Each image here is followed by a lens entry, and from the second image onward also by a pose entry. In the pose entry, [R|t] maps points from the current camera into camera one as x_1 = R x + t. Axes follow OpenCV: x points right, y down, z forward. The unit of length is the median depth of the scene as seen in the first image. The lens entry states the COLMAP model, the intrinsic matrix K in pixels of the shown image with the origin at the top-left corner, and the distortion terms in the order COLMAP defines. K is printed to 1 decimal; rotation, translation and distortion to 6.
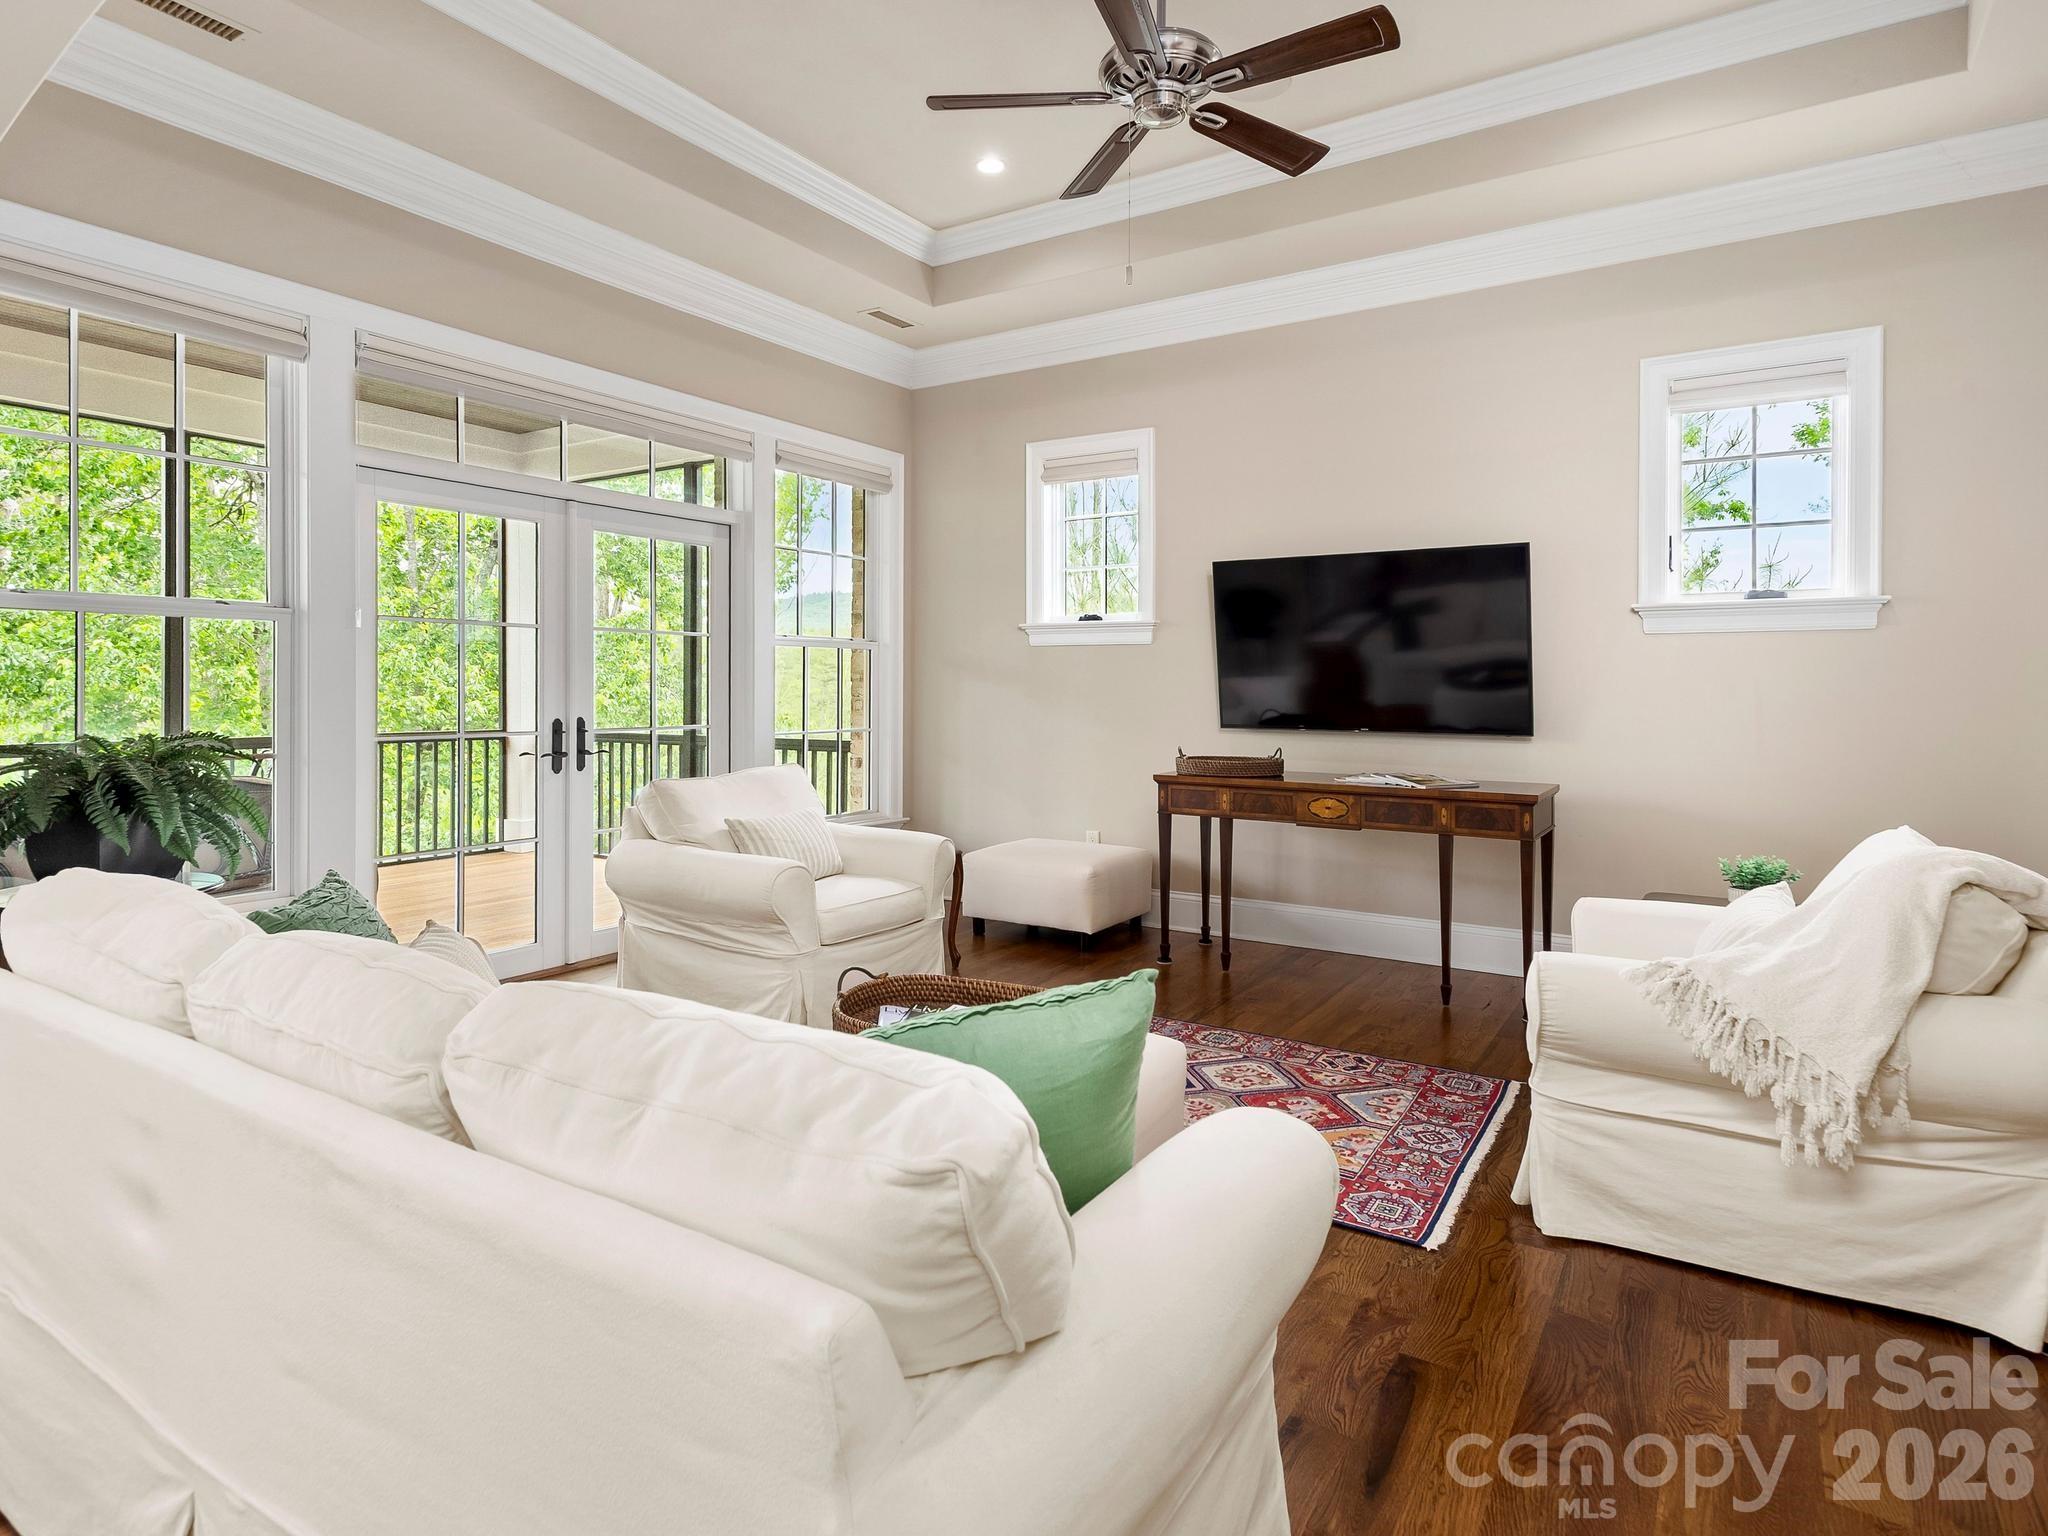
lens RADIAL K [[1112.5, 0, 1048.9], [0, 1112.5, 688.3], [0, 0, 1]] dist [0.018011, -0.001365]
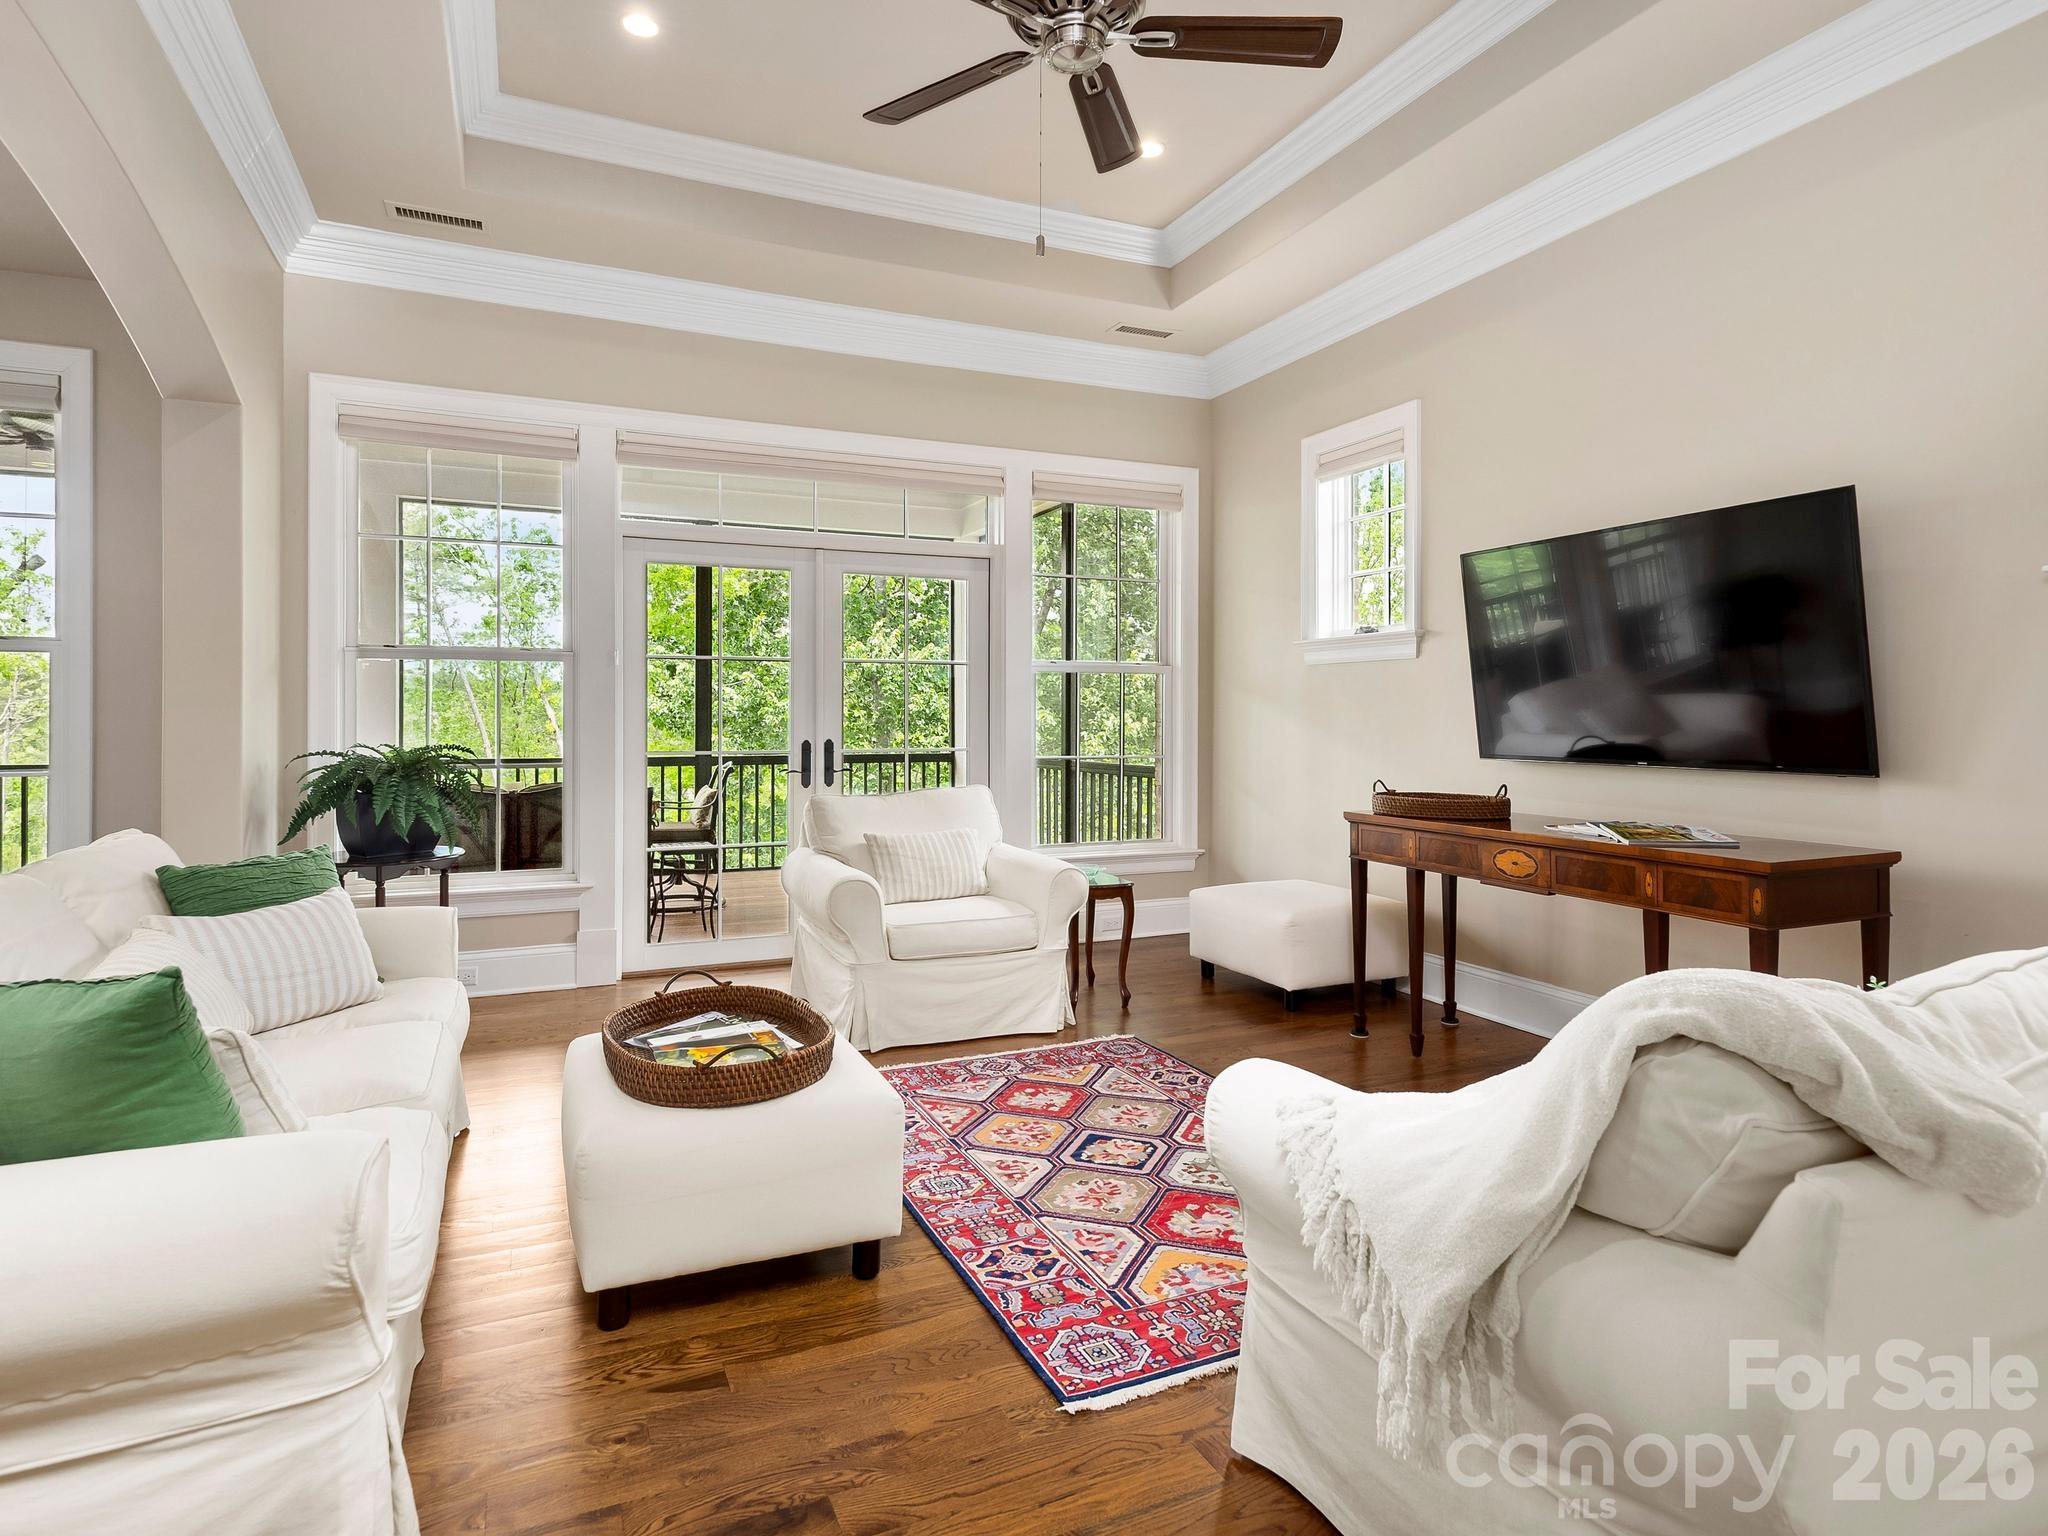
lens RADIAL K [[1112.5, 0, 1012.5], [0, 1112.5, 723.4], [0, 0, 1]] dist [0.018011, -0.001365]
pose [[0.833356, -0.000891, -0.552736, 0.362432], [0.002374, 0.999995, 0.001966, 0.008220], [0.552731, -0.002951, 0.833354, 0.158390]]
